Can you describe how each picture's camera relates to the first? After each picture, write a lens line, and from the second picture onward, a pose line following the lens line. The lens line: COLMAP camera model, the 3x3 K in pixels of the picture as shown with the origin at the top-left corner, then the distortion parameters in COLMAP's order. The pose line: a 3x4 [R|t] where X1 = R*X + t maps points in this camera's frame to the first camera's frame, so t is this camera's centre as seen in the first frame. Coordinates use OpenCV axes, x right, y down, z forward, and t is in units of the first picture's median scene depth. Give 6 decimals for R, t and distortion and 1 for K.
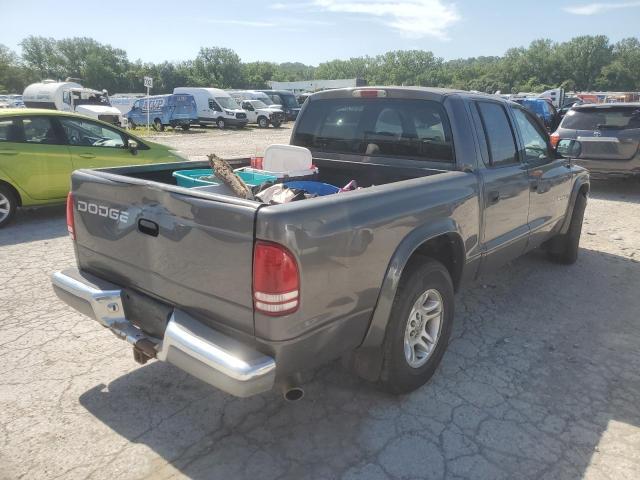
lens RADIAL K [[529.6, 0, 320.0], [0, 529.6, 240.0], [0, 0, 1]] dist [0.004530, -0.000331]
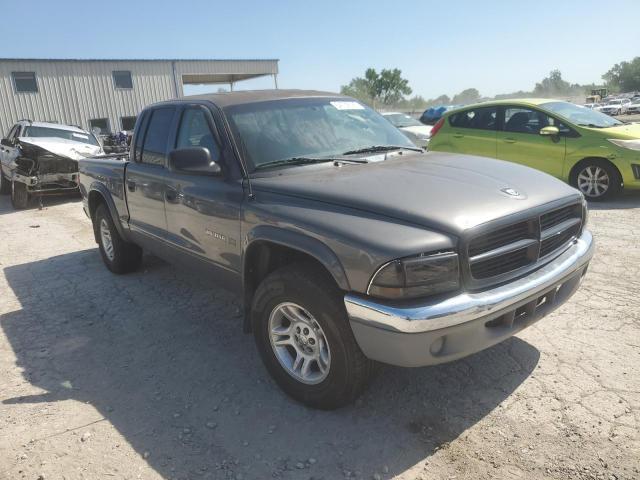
lens RADIAL K [[529.6, 0, 320.0], [0, 529.6, 240.0], [0, 0, 1]] dist [0.004530, -0.000331]
pose [[-0.261215, 0.231155, -0.937195, 1.611415], [-0.161342, 0.946790, 0.278491, -0.441498], [0.951701, 0.223955, -0.210020, 1.928687]]
